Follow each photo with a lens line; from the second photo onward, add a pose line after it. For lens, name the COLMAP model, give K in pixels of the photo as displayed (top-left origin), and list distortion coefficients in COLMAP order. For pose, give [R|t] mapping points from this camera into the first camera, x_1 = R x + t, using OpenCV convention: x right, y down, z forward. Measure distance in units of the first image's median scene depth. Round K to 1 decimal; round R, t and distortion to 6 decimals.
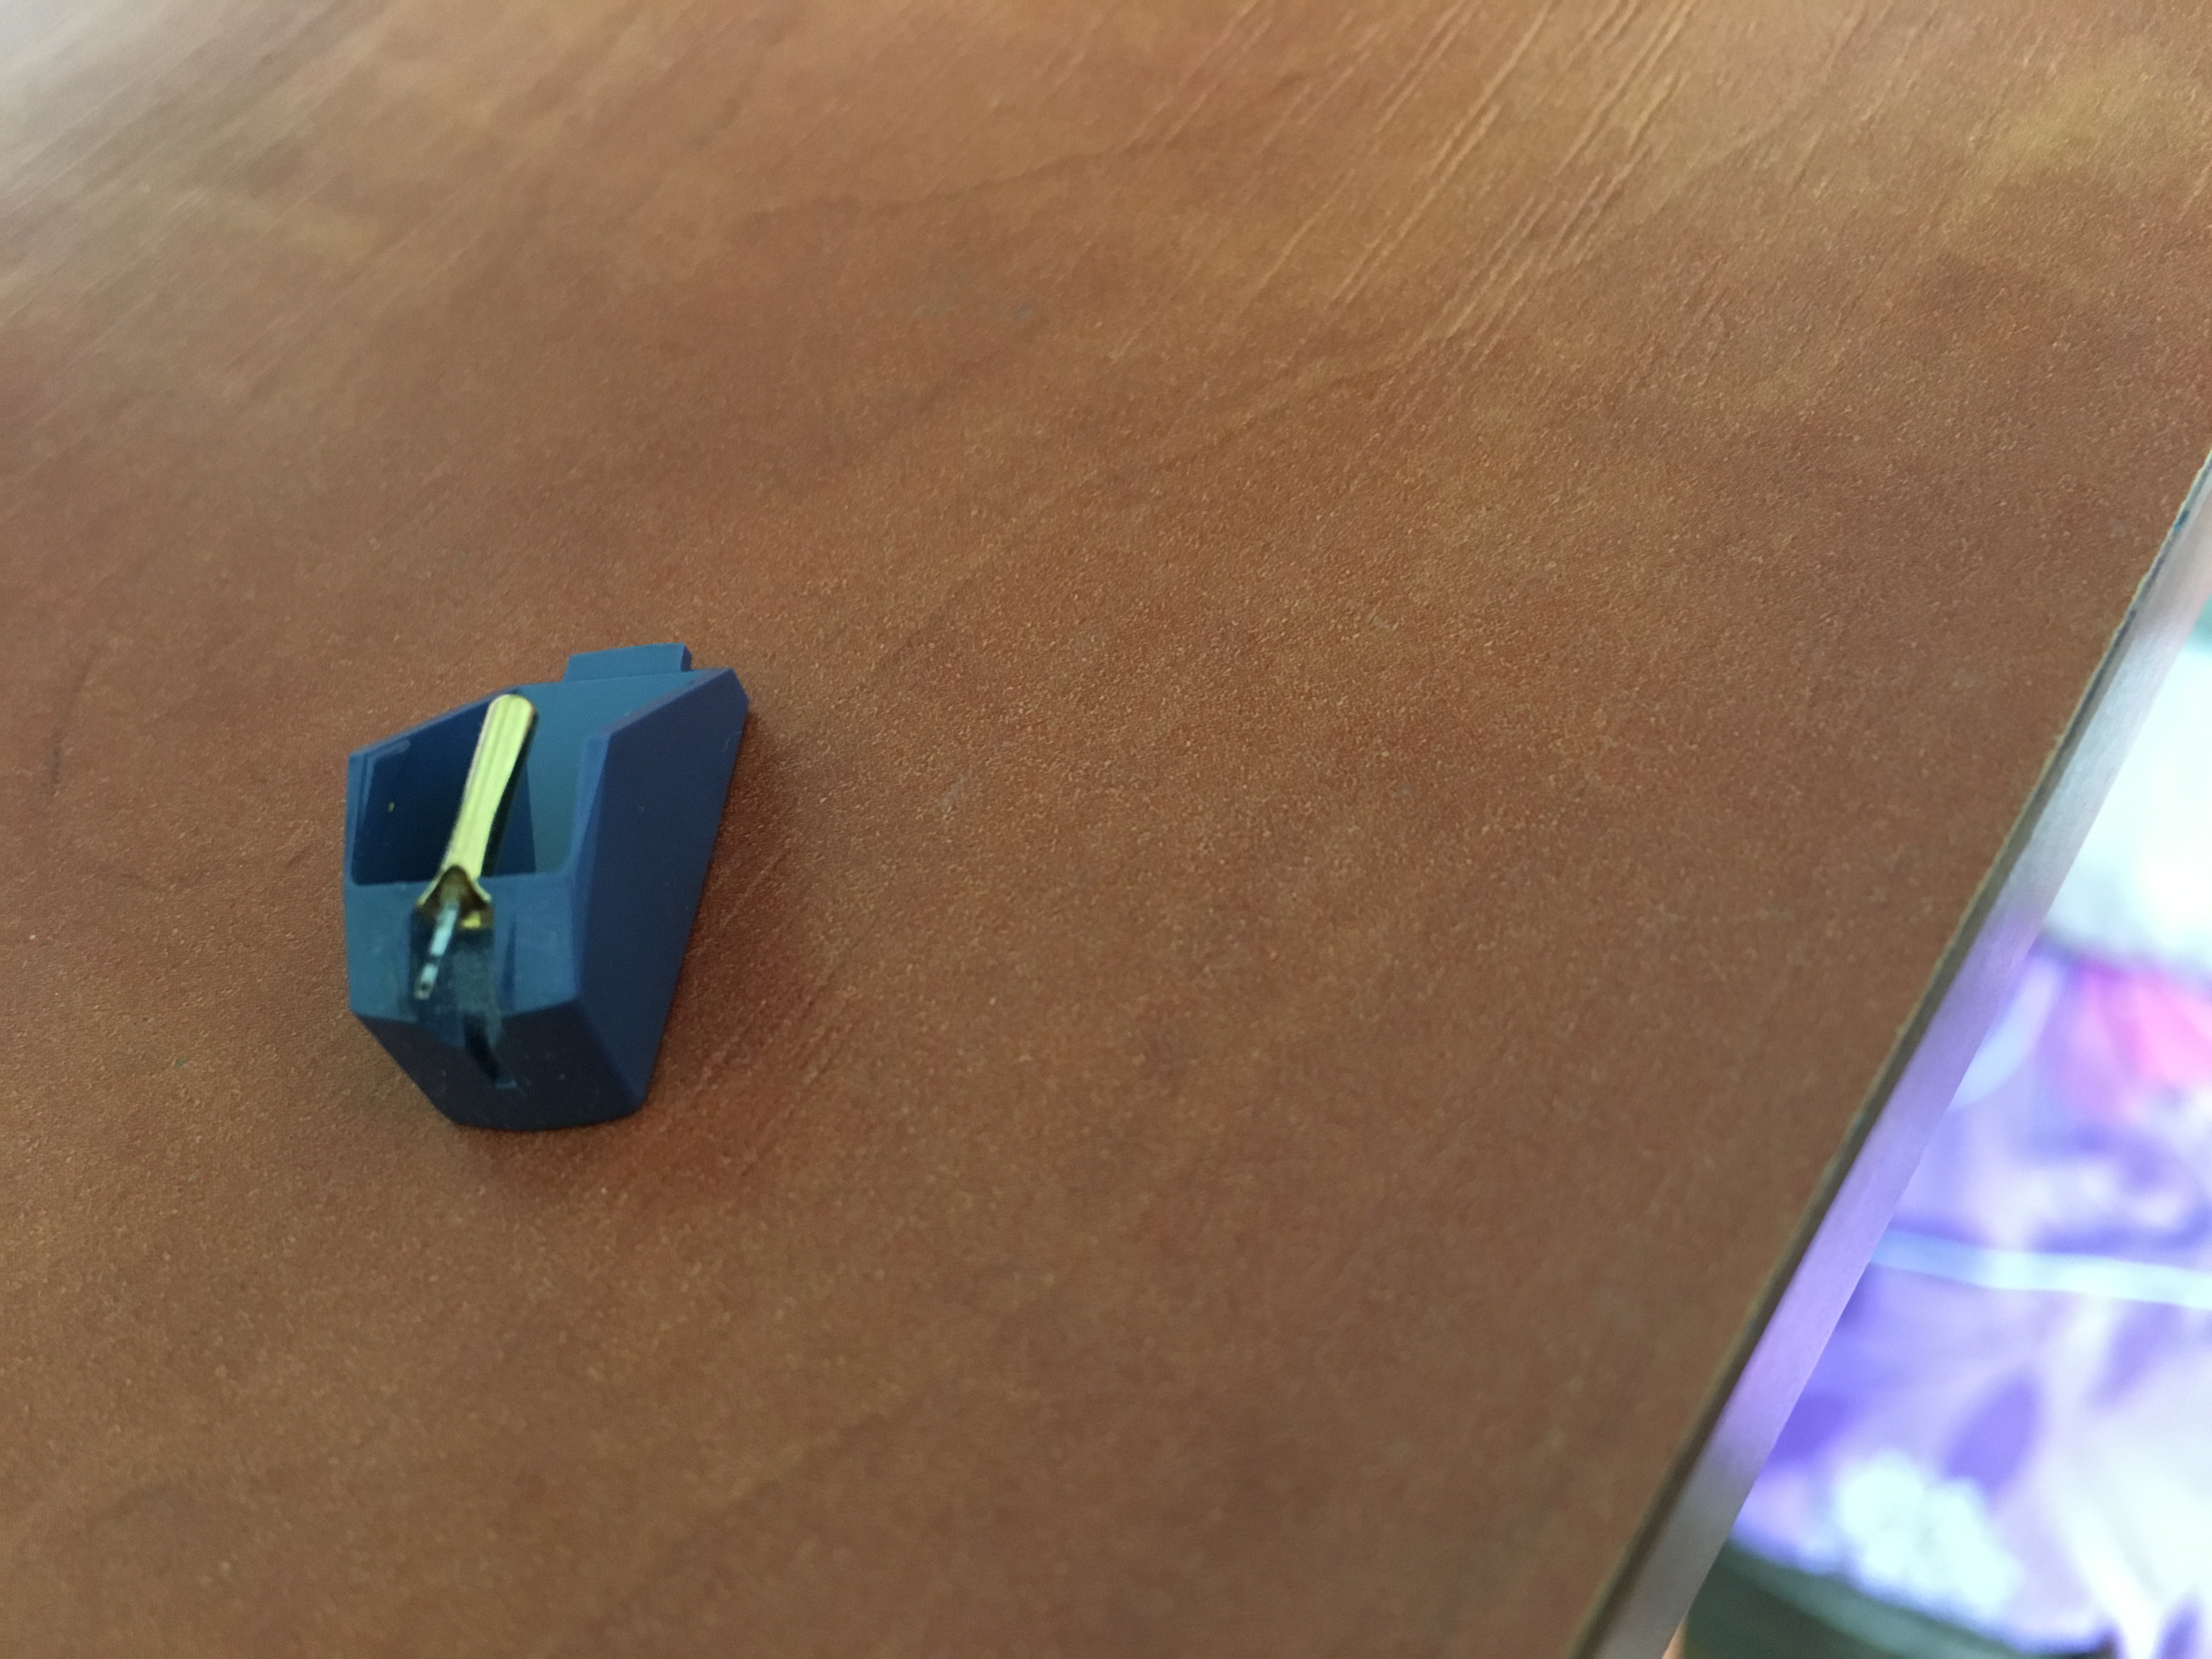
lens RADIAL K [[1974.3, 0, 1106.0], [0, 1974.3, 829.5], [0, 0, 1]] dist [0.062302, -0.183864]
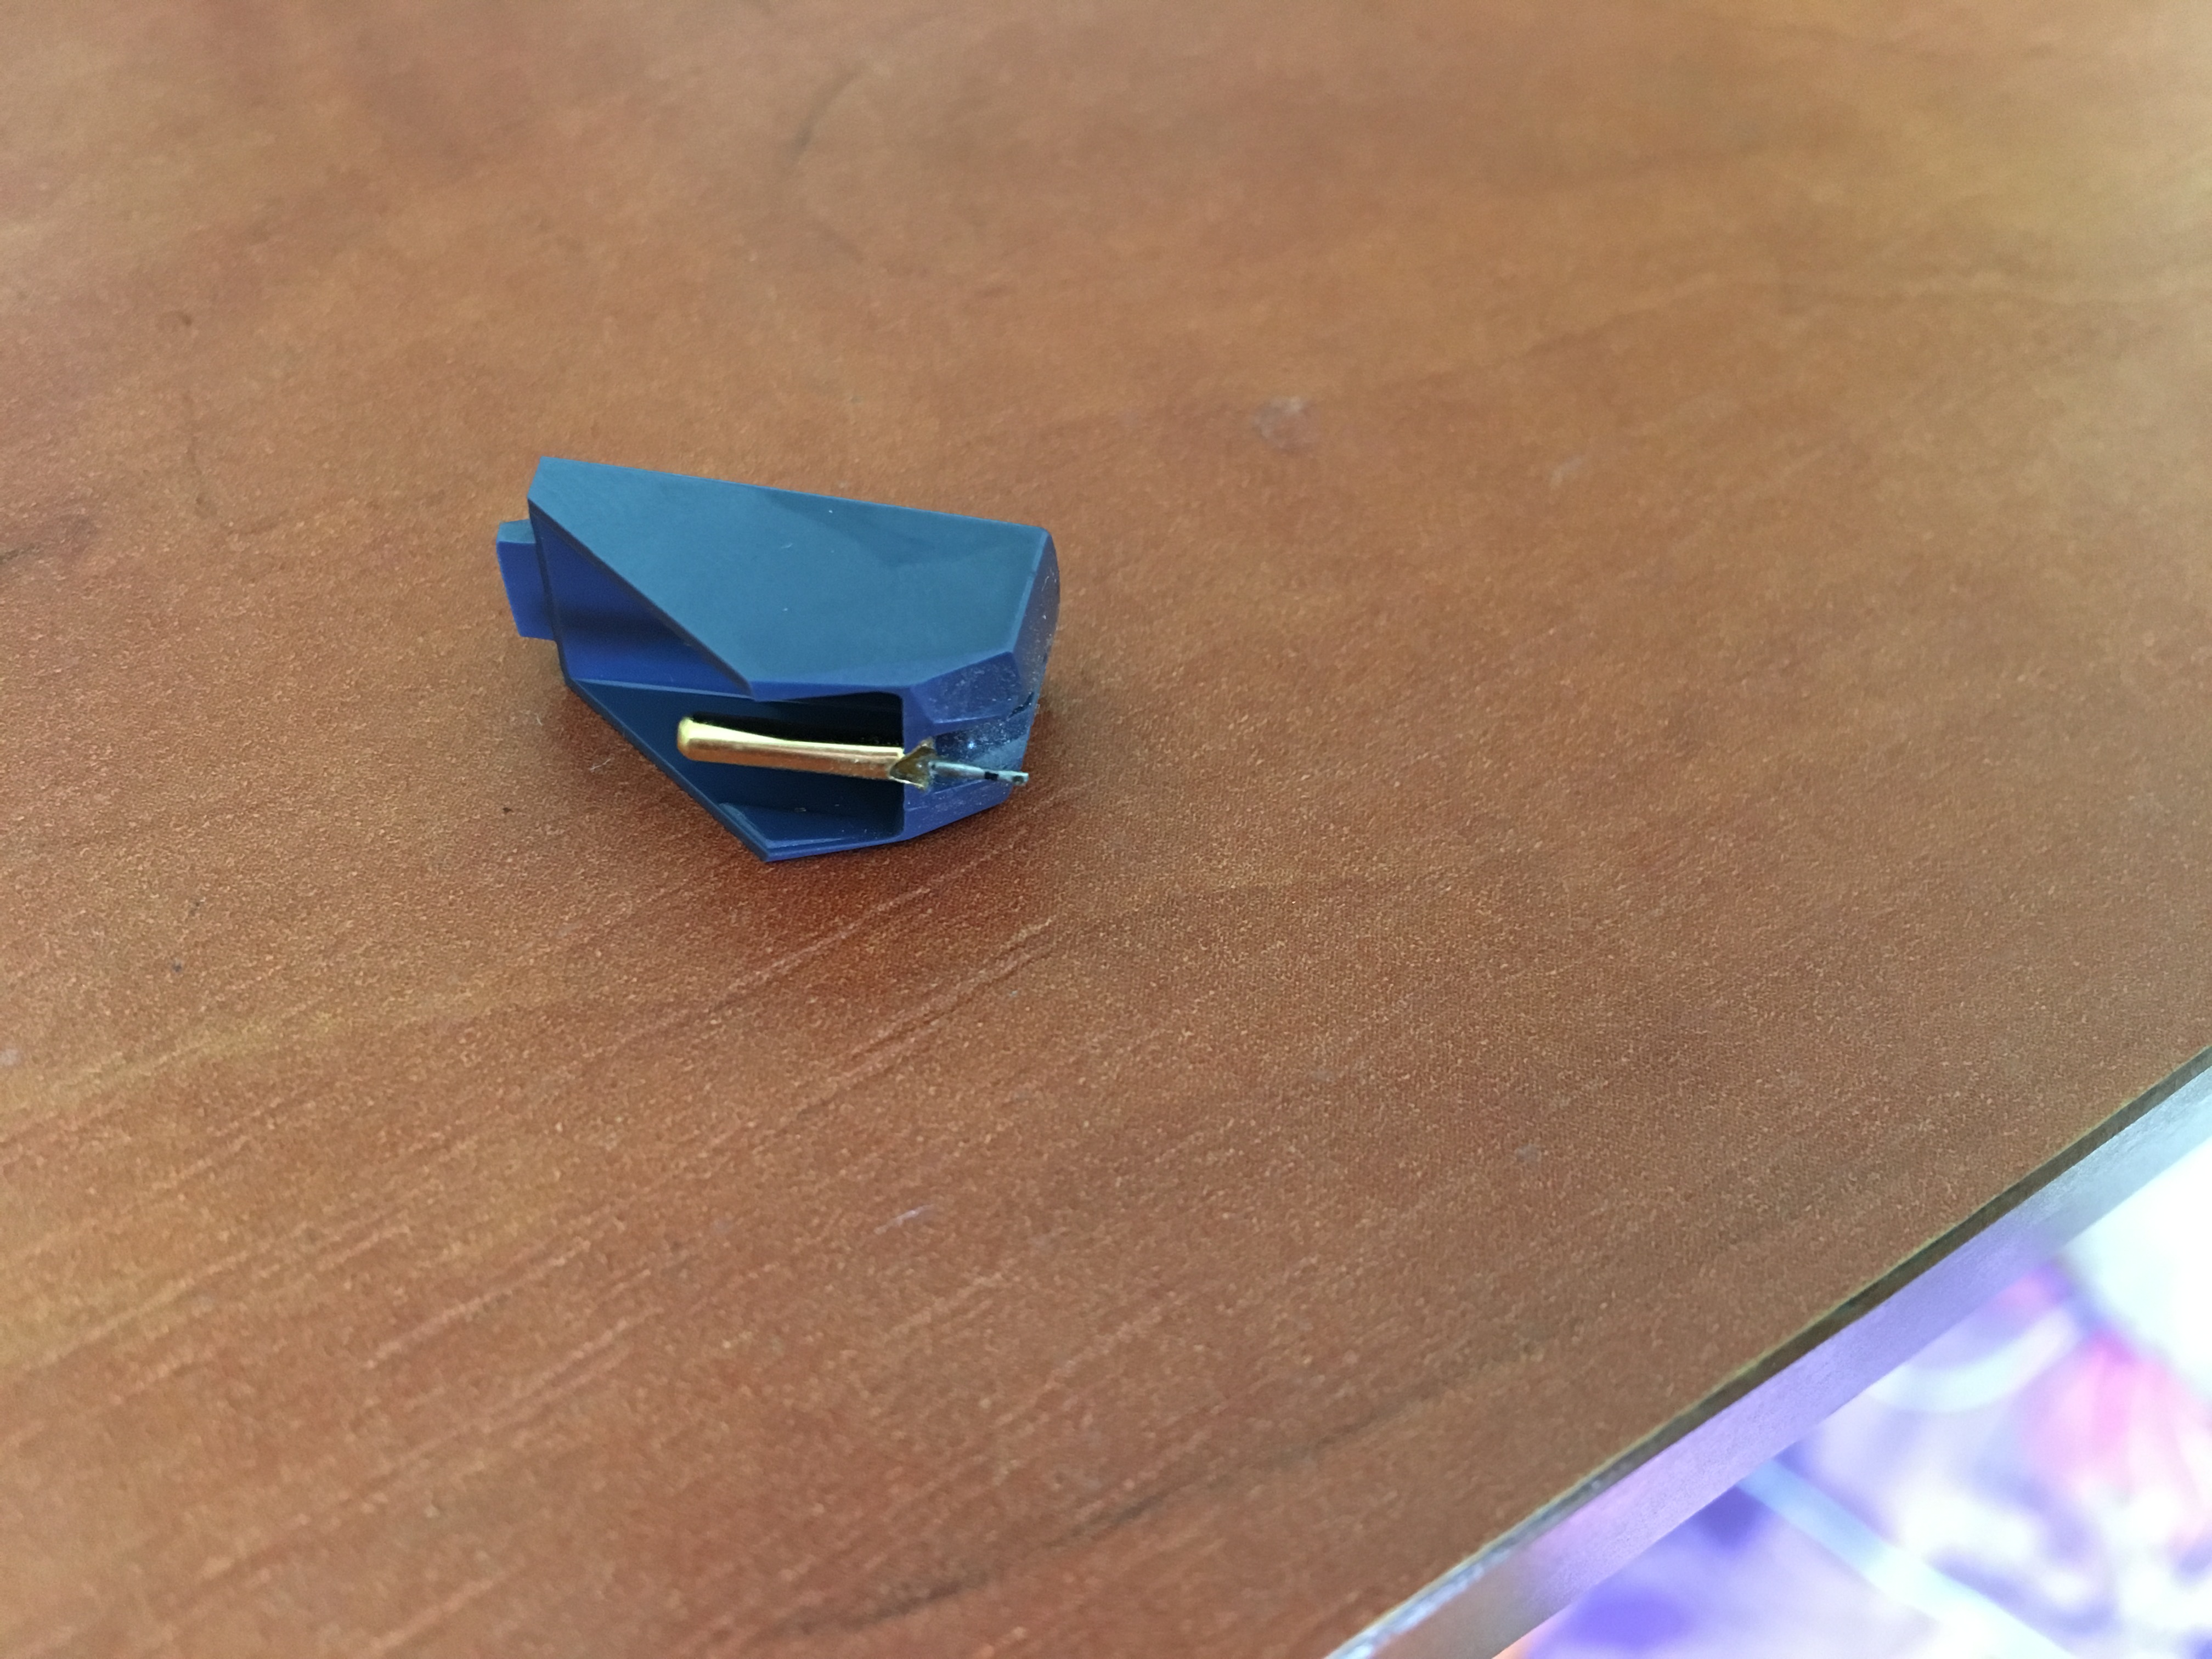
lens RADIAL K [[1974.3, 0, 1106.0], [0, 1974.3, 829.5], [0, 0, 1]] dist [0.062302, -0.183864]
pose [[0.902316, 0.427845, -0.052666, -0.177048], [-0.426225, 0.903756, 0.039467, 0.250002], [0.064483, -0.013164, 0.997832, -0.152205]]
